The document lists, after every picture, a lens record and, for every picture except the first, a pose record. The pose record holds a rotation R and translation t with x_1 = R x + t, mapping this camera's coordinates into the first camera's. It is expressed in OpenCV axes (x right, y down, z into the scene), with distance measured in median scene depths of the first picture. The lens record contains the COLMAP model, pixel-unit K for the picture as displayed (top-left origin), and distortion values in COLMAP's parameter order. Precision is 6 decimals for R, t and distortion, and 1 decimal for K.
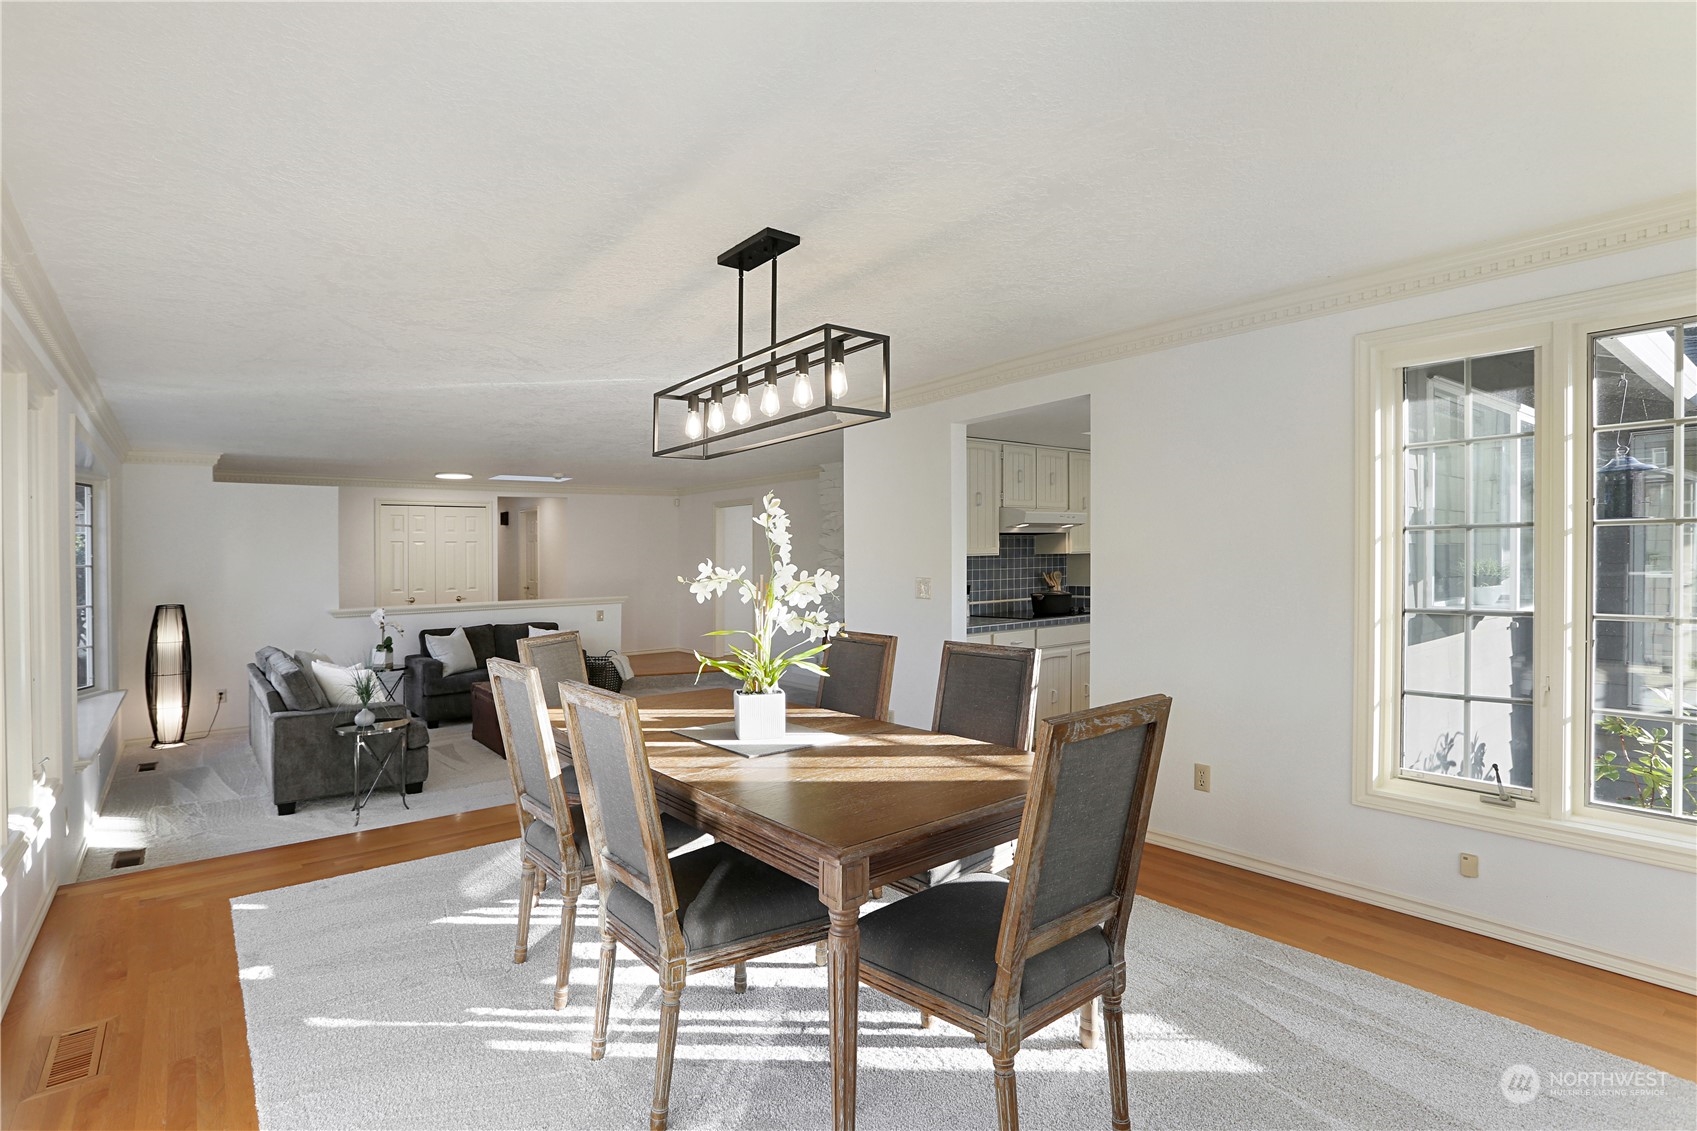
lens RADIAL K [[828.3, 0, 848.5], [0, 828.3, 565.5], [0, 0, 1]] dist [-0.028814, 0.000936]
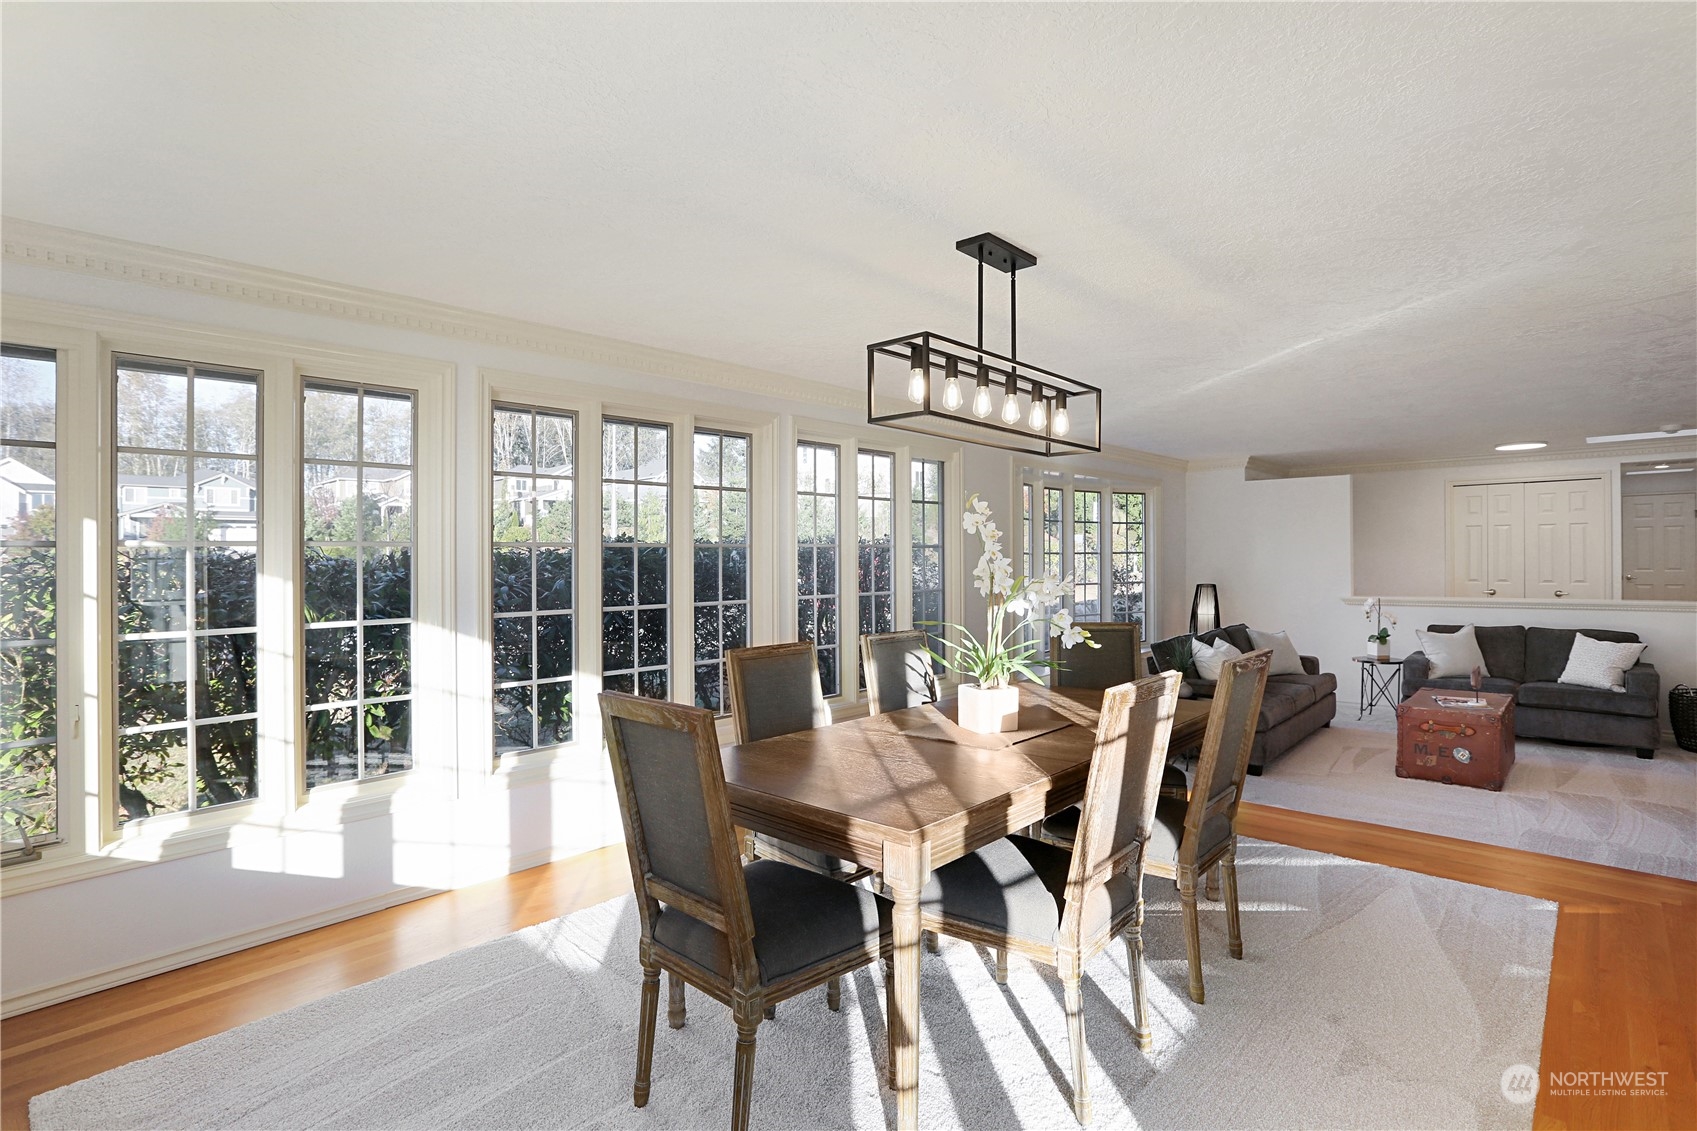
lens RADIAL K [[845.7, 0, 845.2], [0, 845.7, 547.4], [0, 0, 1]] dist [-0.022033, 0.000234]
pose [[0.175671, 0.001485, -0.984448, 0.326093], [-0.002006, 0.999997, 0.001150, -0.008083], [0.984447, 0.001773, 0.175674, 0.235995]]
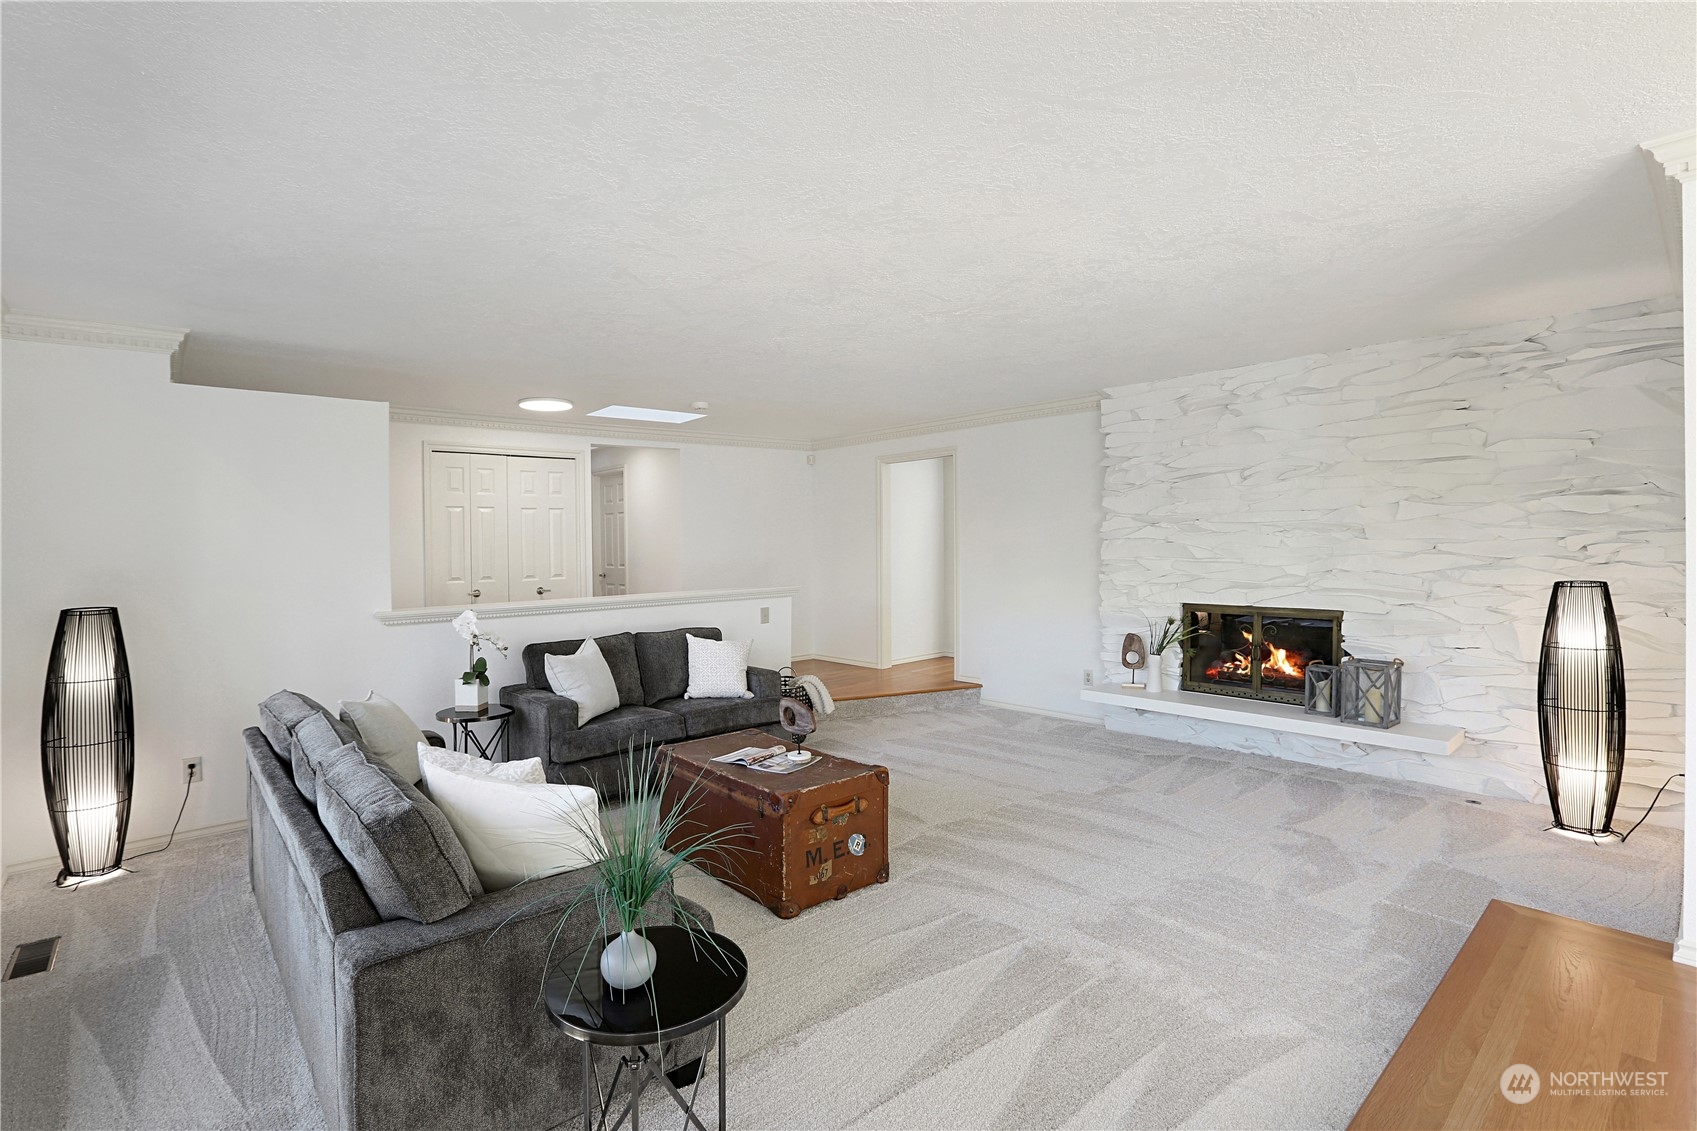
lens RADIAL K [[824.0, 0, 848.5], [0, 824.0, 565.5], [0, 0, 1]] dist [-0.038709, 0.009284]
pose [[0.999676, -0.004005, 0.025119, -0.350436], [0.003606, 0.999867, 0.015911, 0.013662], [-0.025179, -0.015815, 0.999558, 0.460106]]
